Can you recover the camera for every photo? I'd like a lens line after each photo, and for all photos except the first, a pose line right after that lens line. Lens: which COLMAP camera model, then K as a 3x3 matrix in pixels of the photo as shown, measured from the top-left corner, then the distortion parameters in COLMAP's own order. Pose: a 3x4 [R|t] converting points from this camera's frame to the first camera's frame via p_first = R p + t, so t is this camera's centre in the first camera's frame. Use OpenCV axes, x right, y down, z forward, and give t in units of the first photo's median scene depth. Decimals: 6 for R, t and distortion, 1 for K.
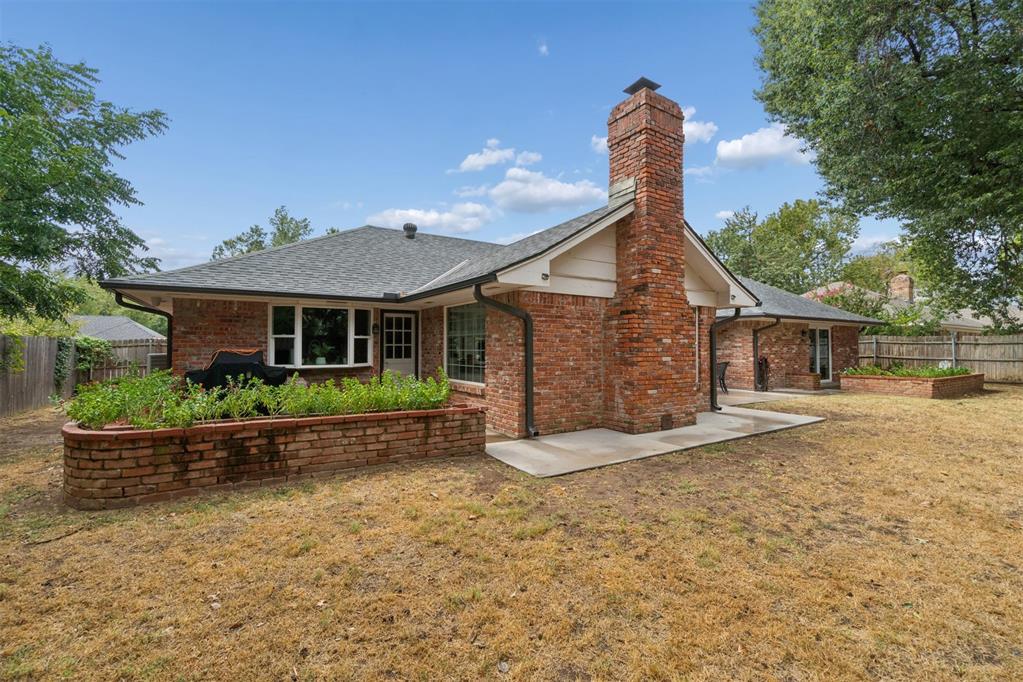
lens RADIAL K [[436.5, 0, 513.1], [0, 436.5, 336.7], [0, 0, 1]] dist [-0.000513, 0.000046]
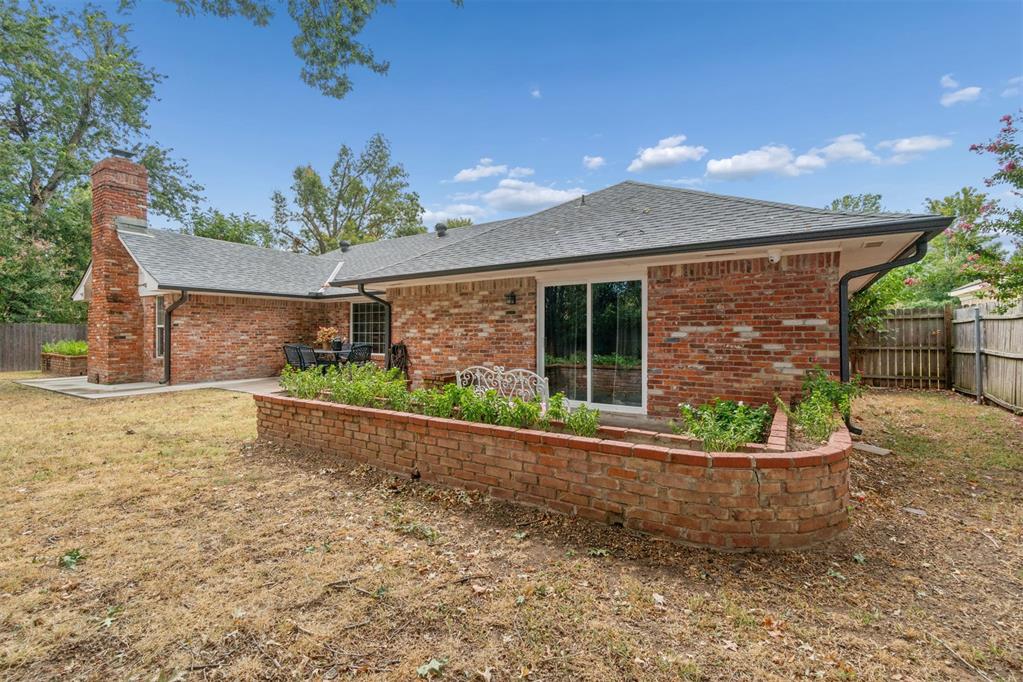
lens RADIAL K [[452.6, 0, 510.9], [0, 452.6, 332.4], [0, 0, 1]] dist [0.001874, 0.000204]
pose [[0.411631, -0.004648, -0.911339, 0.969987], [0.022458, 0.999735, 0.005045, 0.023922], [0.911074, -0.022544, 0.411626, 0.674621]]
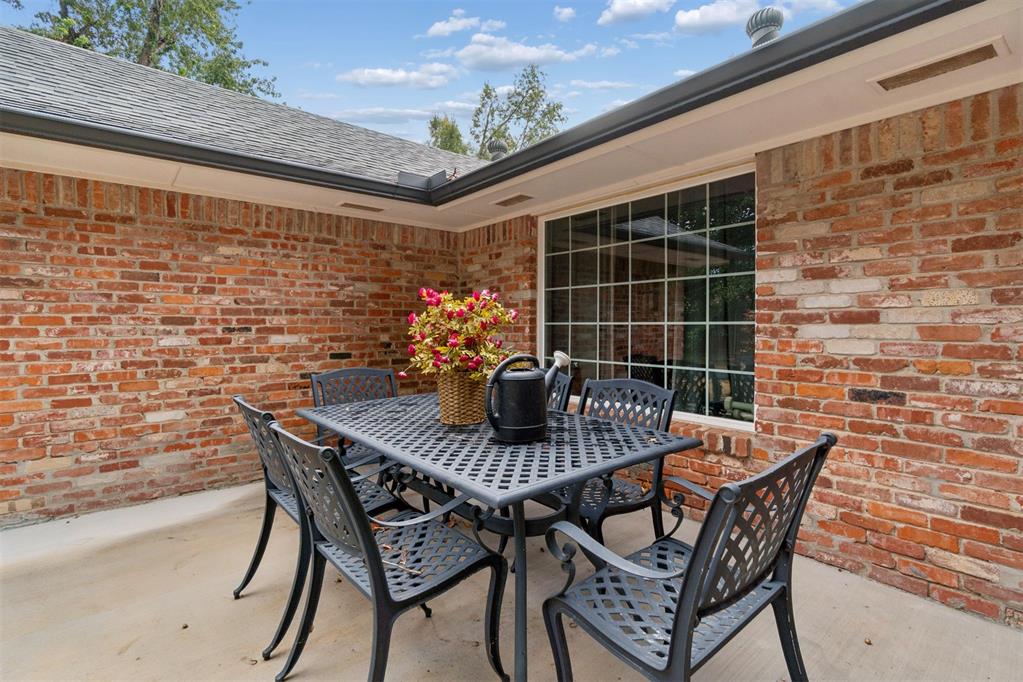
lens RADIAL K [[484.4, 0, 516.3], [0, 484.4, 331.8], [0, 0, 1]] dist [-0.000610, -0.000080]
pose [[0.137450, 0.010302, -0.990455, 0.401906], [0.025746, 0.999571, 0.013970, 0.022874], [0.990174, -0.027420, 0.137126, 0.698584]]
